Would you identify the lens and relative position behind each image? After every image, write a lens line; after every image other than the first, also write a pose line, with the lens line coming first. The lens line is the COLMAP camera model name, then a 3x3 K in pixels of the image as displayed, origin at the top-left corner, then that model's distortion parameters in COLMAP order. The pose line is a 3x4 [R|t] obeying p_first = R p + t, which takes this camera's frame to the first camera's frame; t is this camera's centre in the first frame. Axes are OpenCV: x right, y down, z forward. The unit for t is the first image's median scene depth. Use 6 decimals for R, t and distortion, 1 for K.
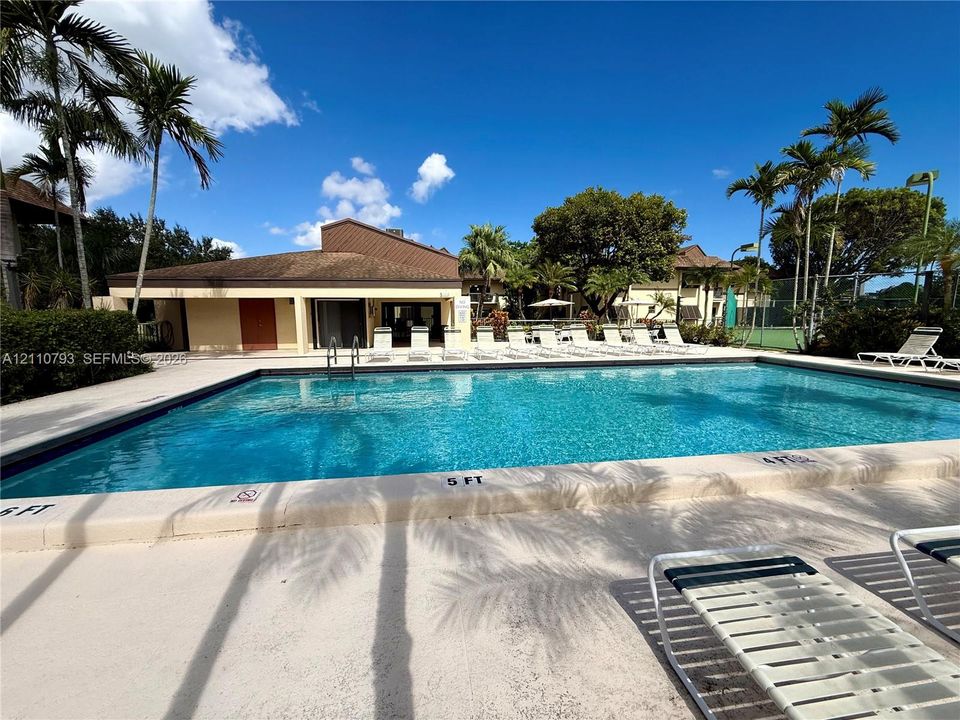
lens RADIAL K [[385.8, 0, 478.7], [0, 385.8, 360.6], [0, 0, 1]] dist [0.002828, 0.000697]
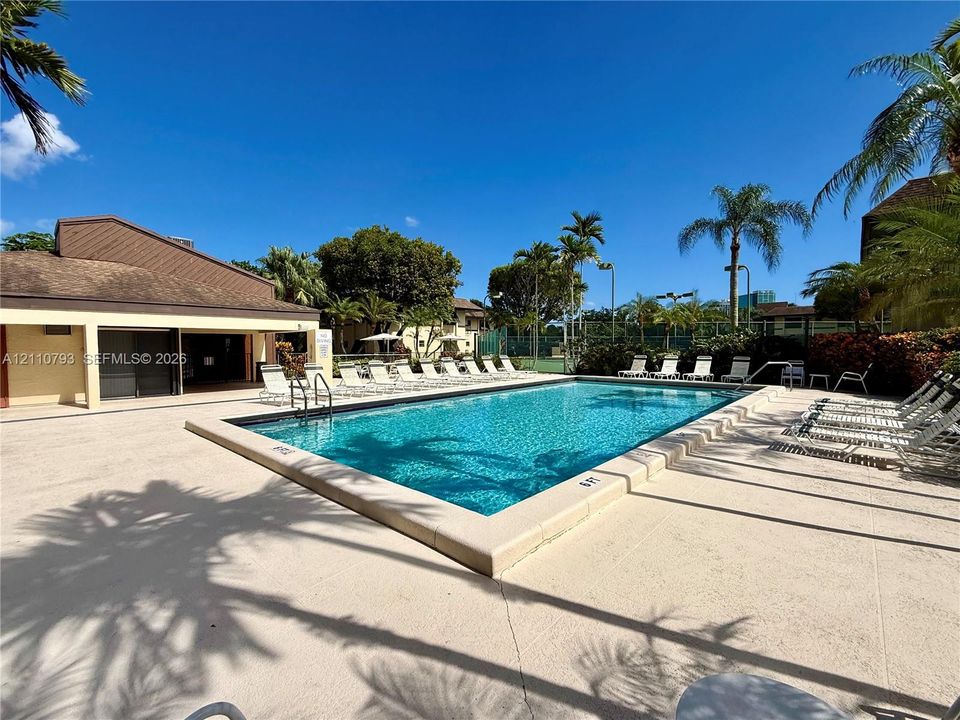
lens RADIAL K [[430.2, 0, 478.6], [0, 430.2, 359.2], [0, 0, 1]] dist [-0.002900, -0.000219]
pose [[0.763630, -0.019699, 0.645353, -0.335700], [0.080338, 0.994666, -0.064700, -0.000764], [-0.640636, 0.101253, 0.761140, -0.003661]]
